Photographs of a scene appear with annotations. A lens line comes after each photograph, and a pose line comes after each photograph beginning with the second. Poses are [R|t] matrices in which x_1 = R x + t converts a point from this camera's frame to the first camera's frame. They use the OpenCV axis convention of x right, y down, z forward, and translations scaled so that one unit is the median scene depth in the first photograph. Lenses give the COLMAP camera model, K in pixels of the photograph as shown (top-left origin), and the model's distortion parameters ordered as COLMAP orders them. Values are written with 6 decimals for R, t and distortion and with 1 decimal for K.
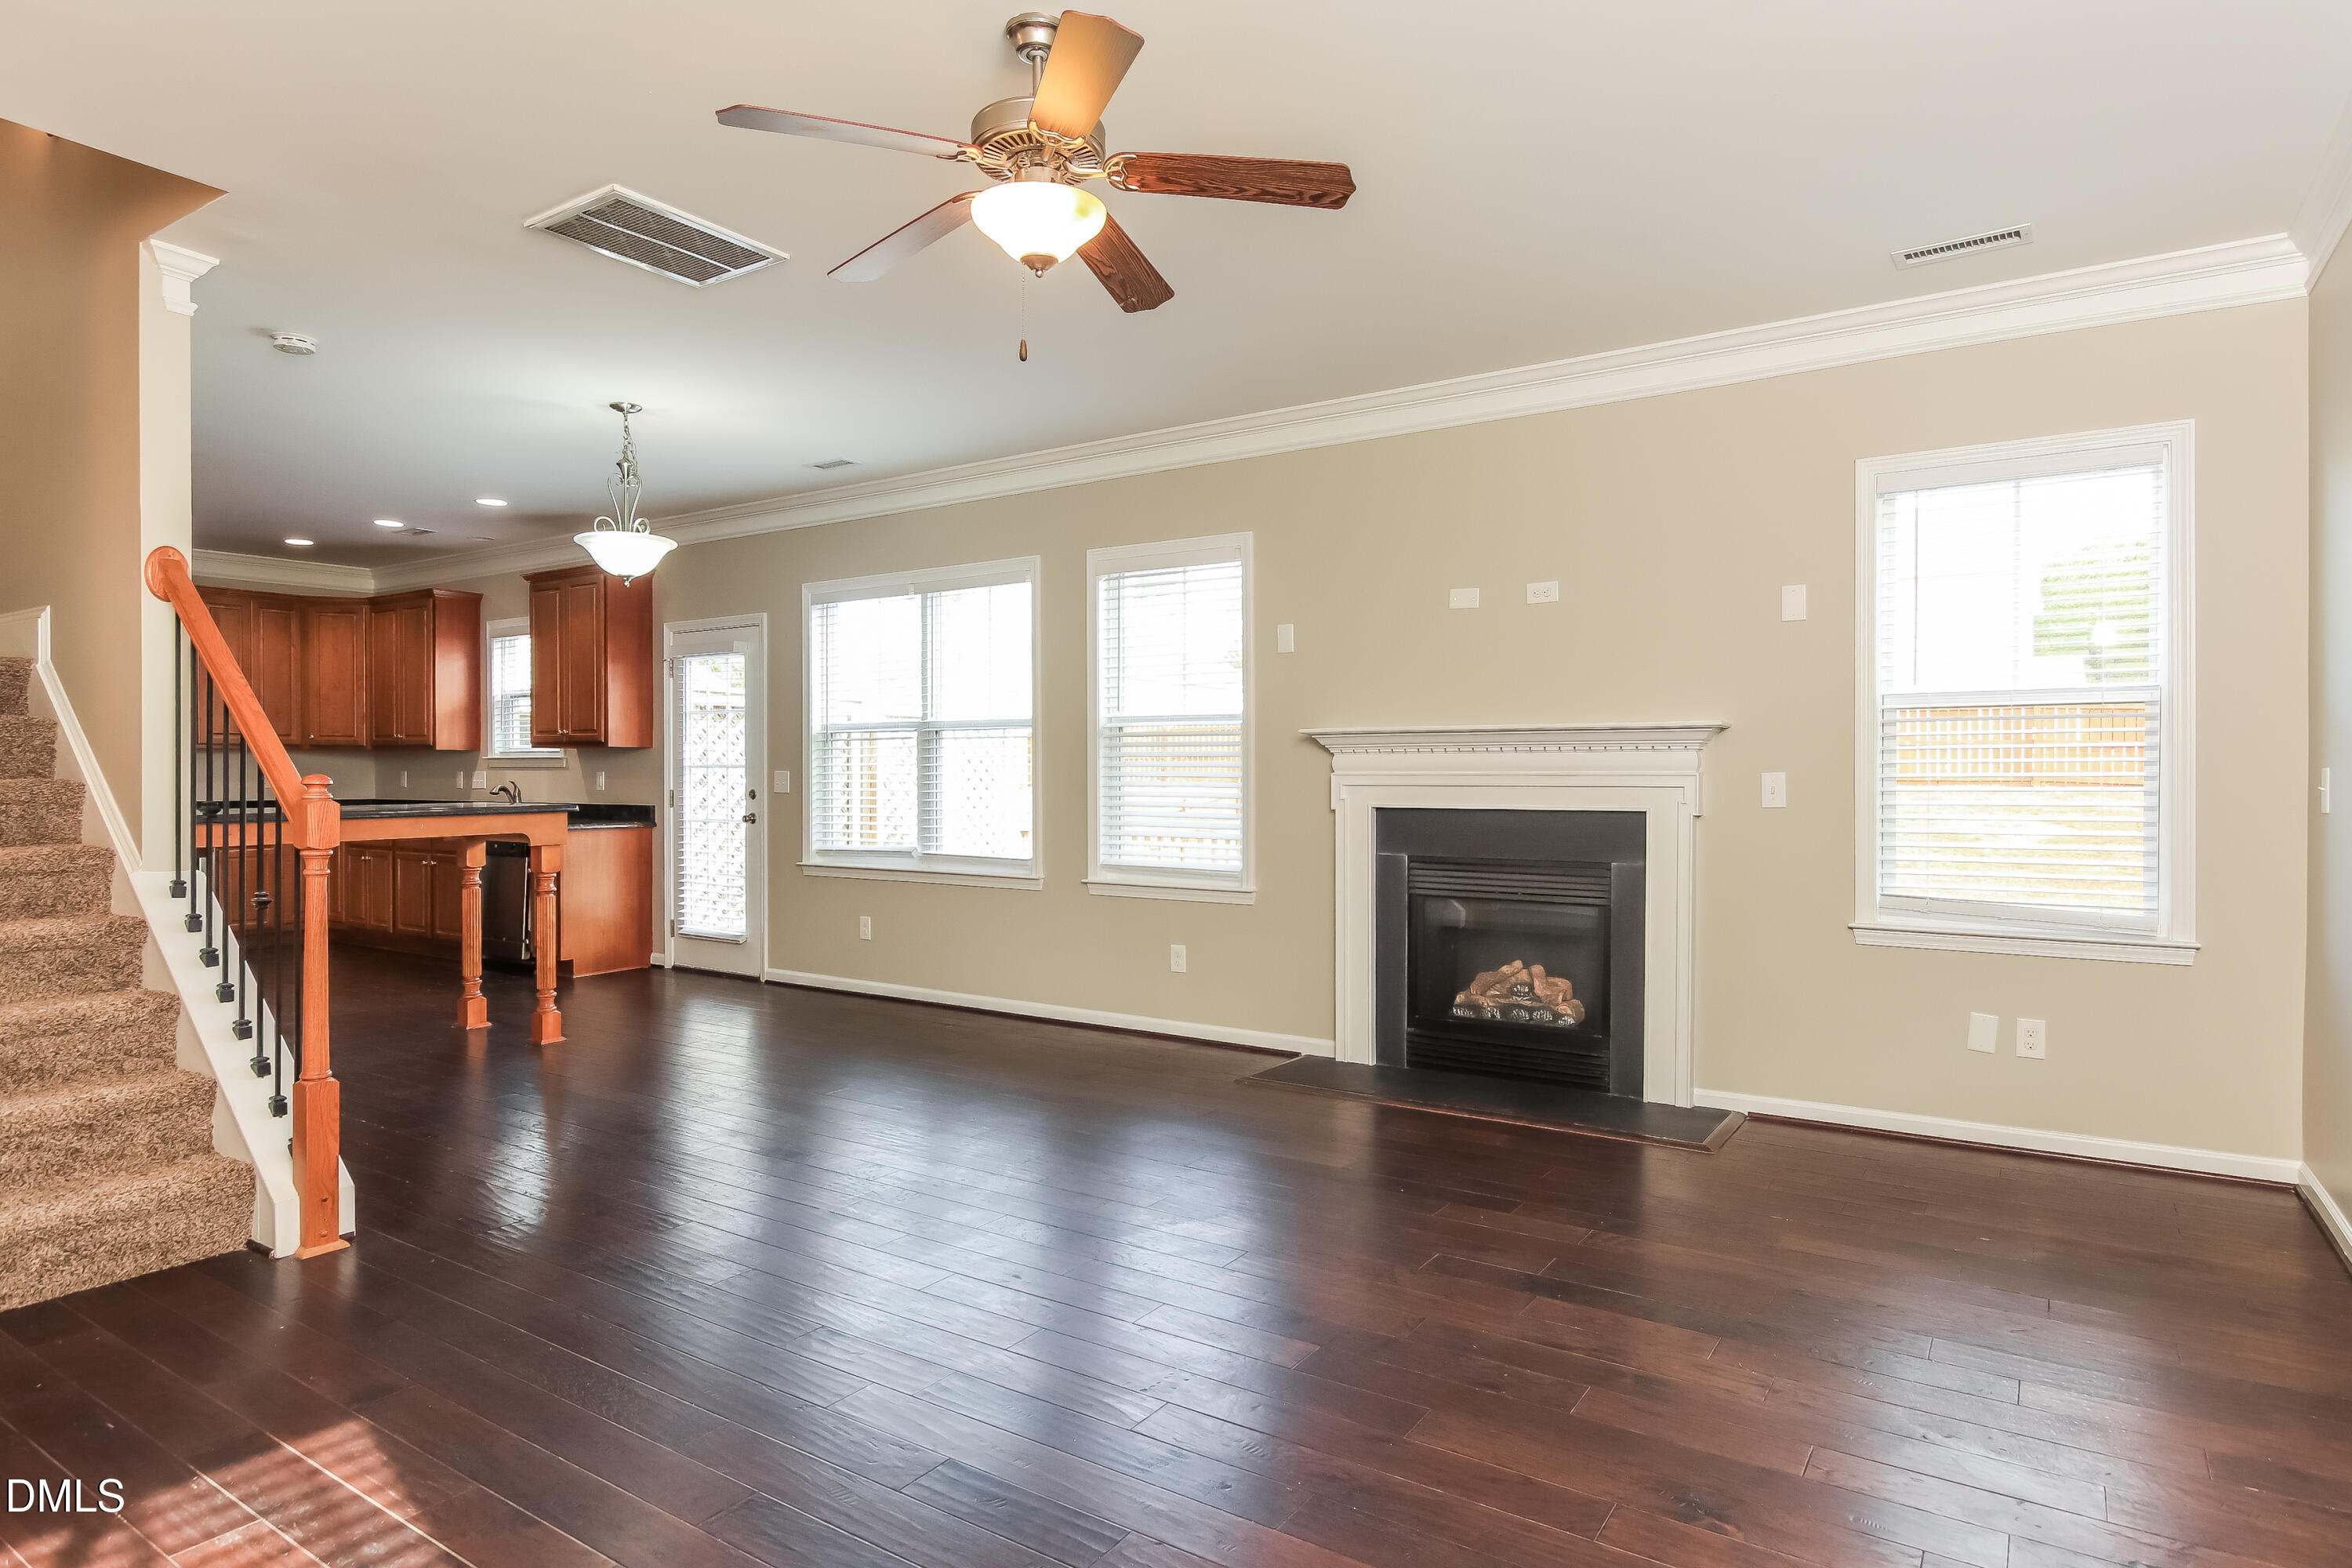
lens RADIAL K [[1337.0, 0, 1184.3], [0, 1337.0, 784.2], [0, 0, 1]] dist [-0.029093, 0.005368]
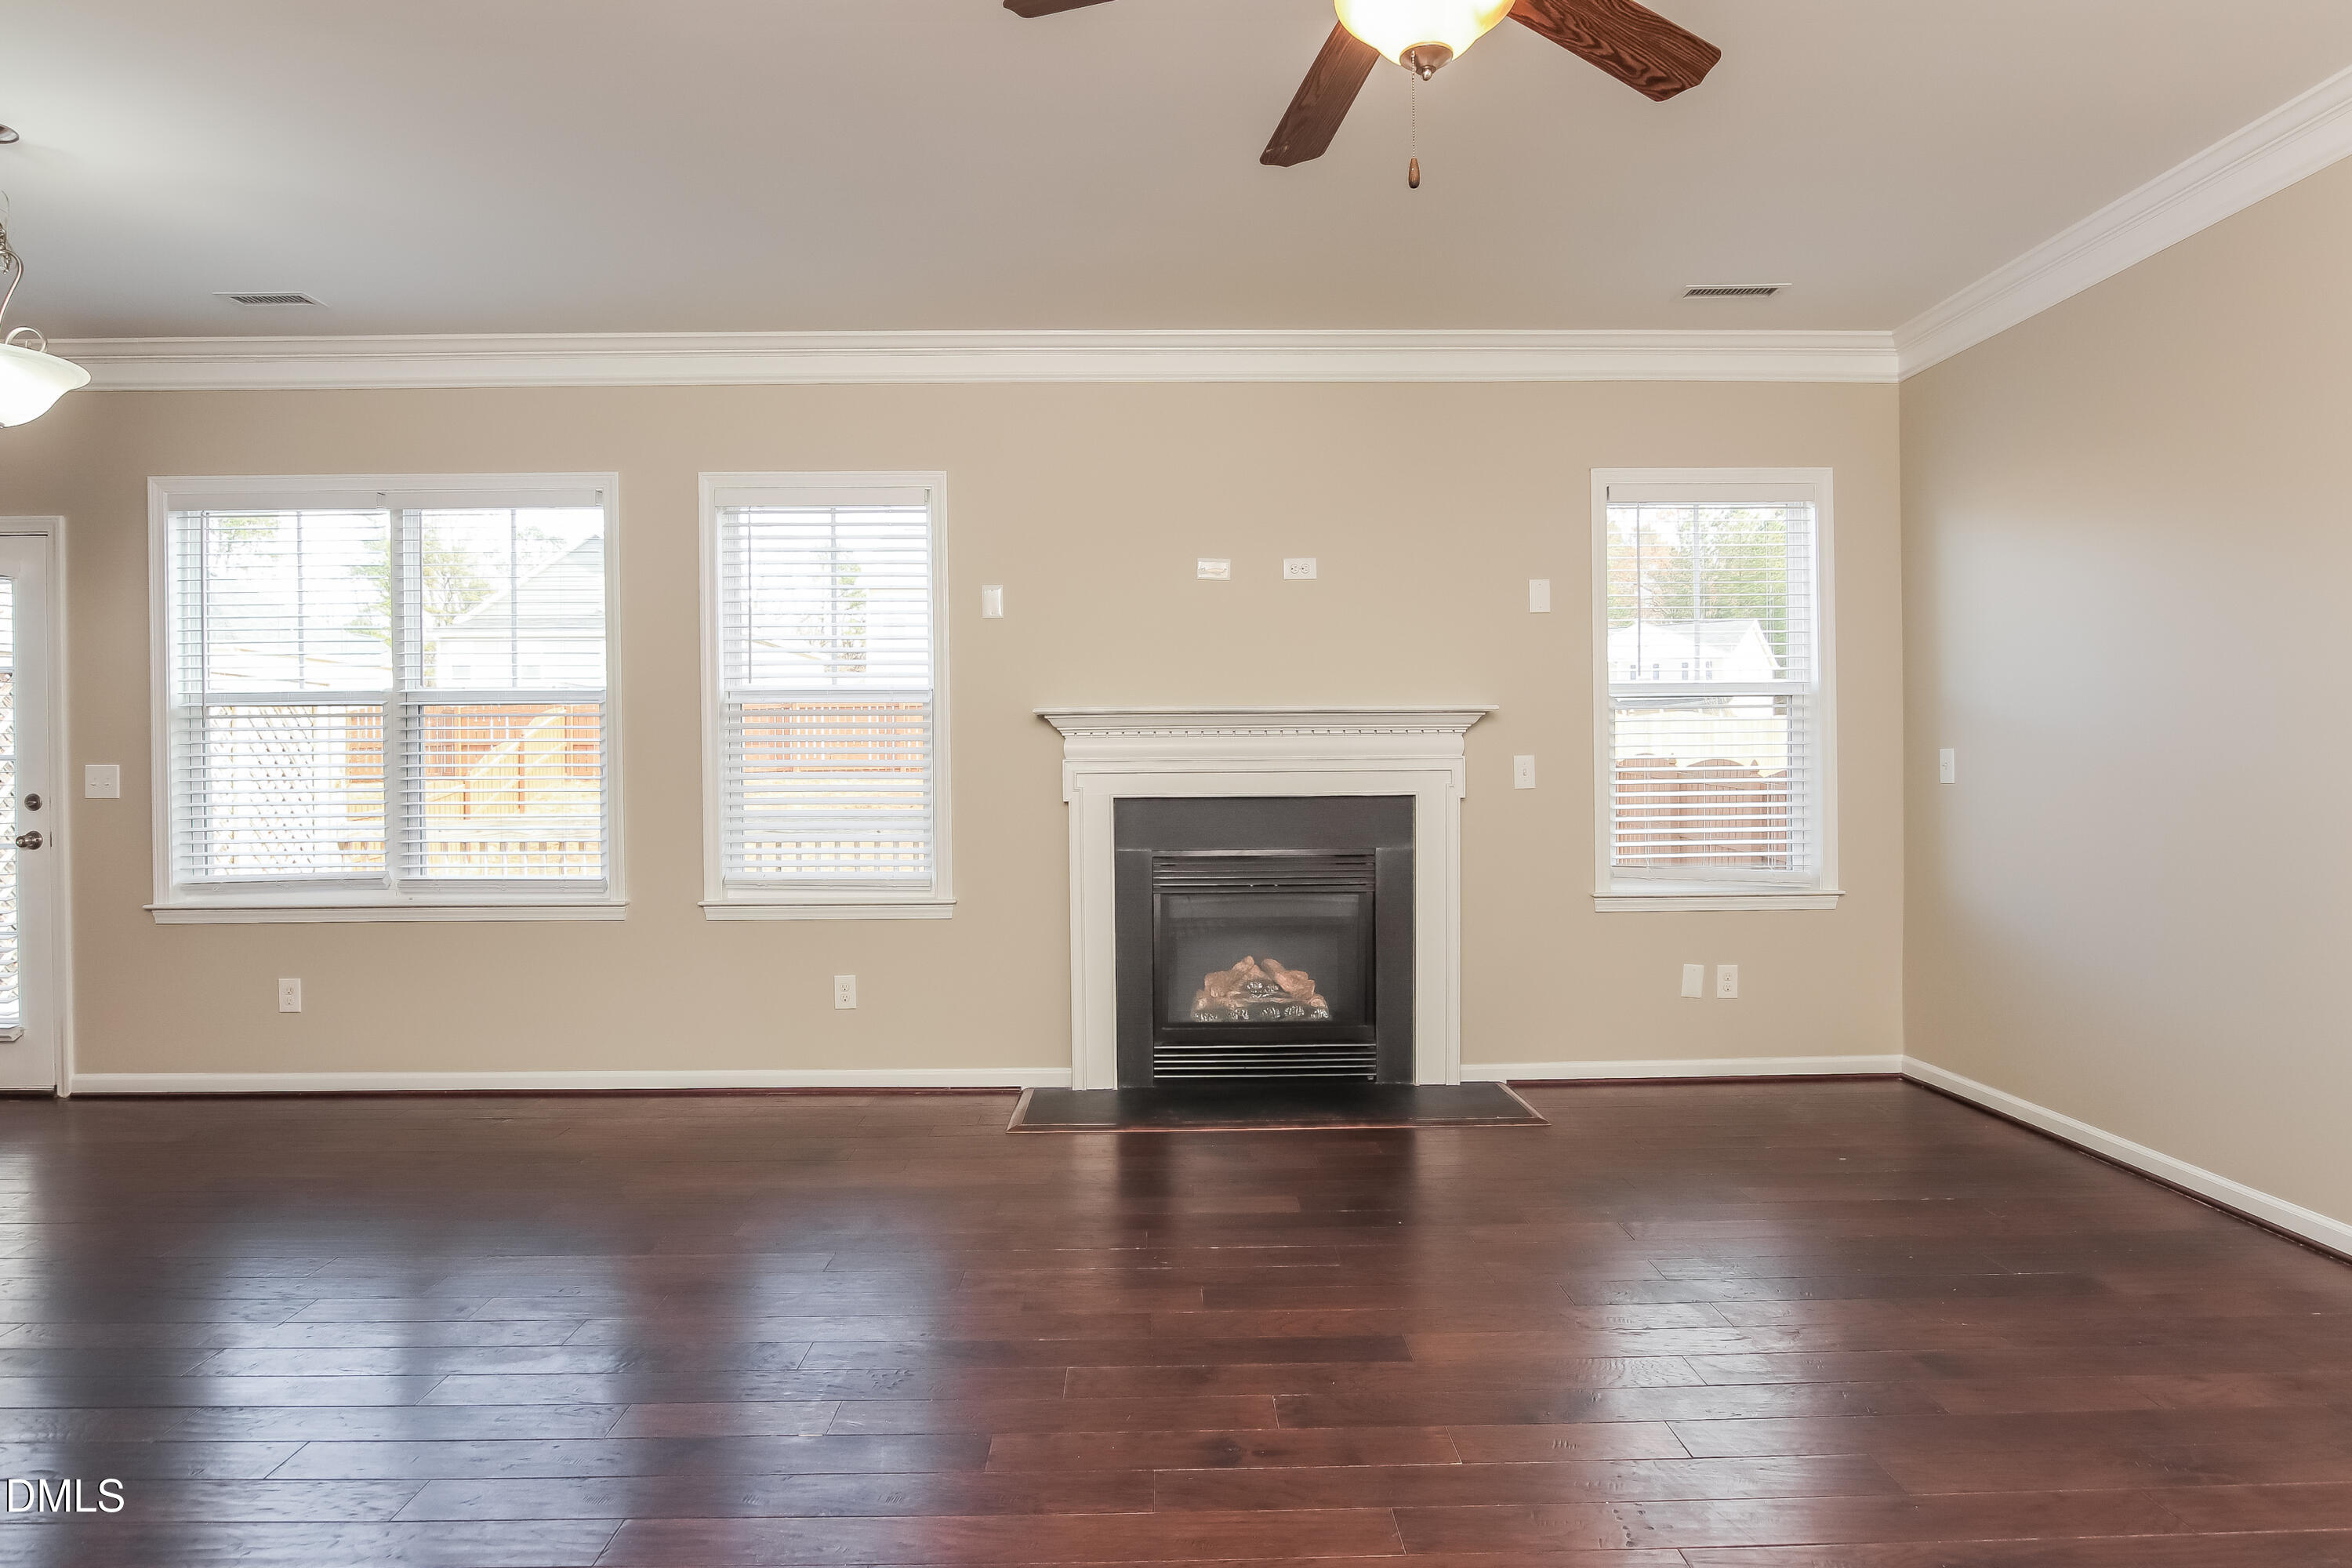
lens RADIAL K [[1337.0, 0, 1172.8], [0, 1337.0, 762.4], [0, 0, 1]] dist [-0.029093, 0.005368]
pose [[0.814458, -0.007049, 0.580180, -0.338228], [0.012969, 0.999898, -0.006057, -0.000278], [-0.580078, 0.012458, 0.814466, 0.253256]]
